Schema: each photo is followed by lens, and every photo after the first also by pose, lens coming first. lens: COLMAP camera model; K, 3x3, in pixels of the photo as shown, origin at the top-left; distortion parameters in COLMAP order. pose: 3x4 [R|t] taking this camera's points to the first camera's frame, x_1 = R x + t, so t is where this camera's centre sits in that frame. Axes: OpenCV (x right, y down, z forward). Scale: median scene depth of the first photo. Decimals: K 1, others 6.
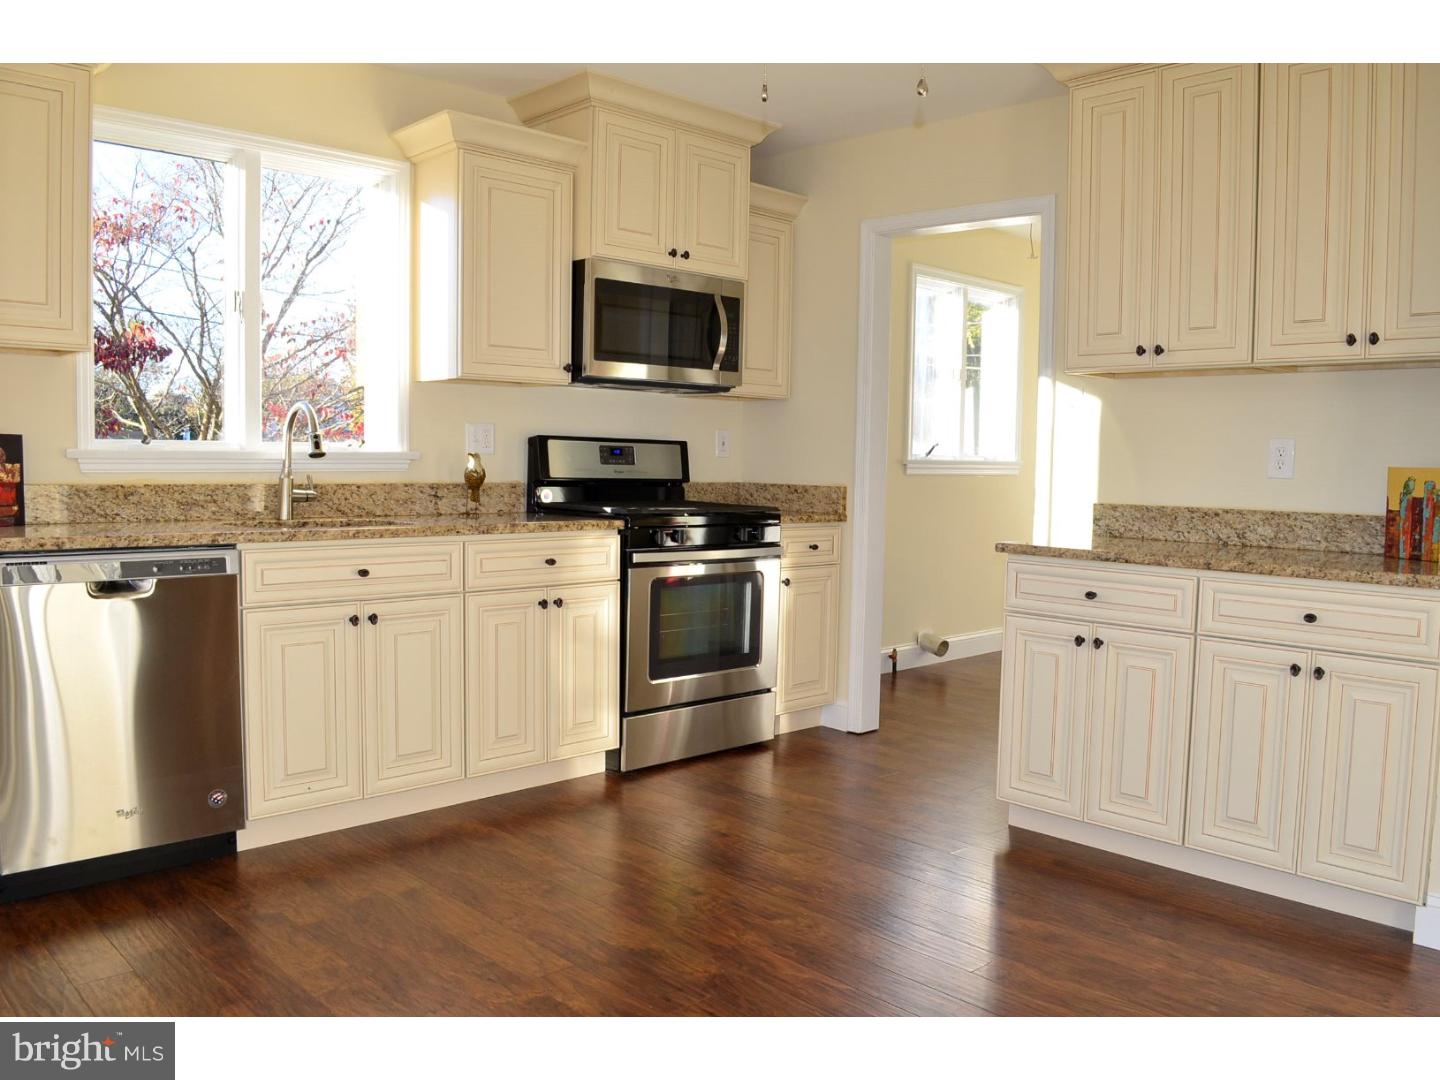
lens RADIAL K [[1142.8, 0, 720.0], [0, 1142.8, 540.0], [0, 0, 1]] dist [-0.099216, 0.008854]
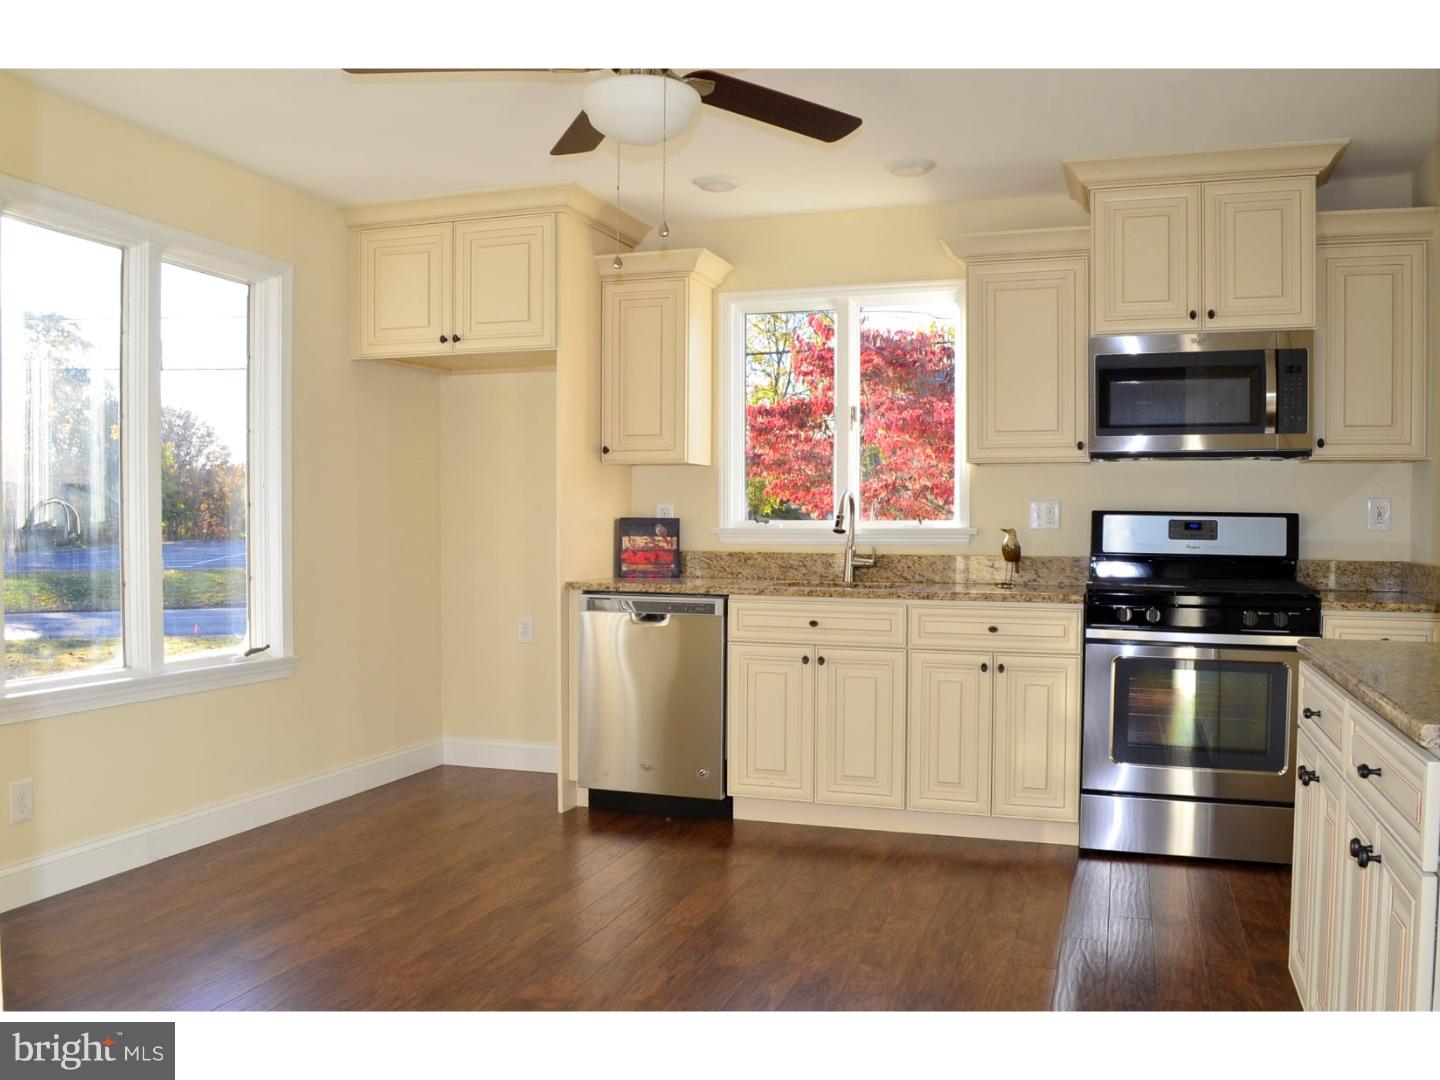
lens RADIAL K [[1142.8, 0, 720.0], [0, 1142.8, 540.0], [0, 0, 1]] dist [-0.099216, 0.008854]
pose [[0.453790, 0.000071, -0.891108, 0.651664], [-0.059405, 0.997778, -0.030172, -0.016517], [0.889126, 0.066628, 0.452786, 0.261704]]
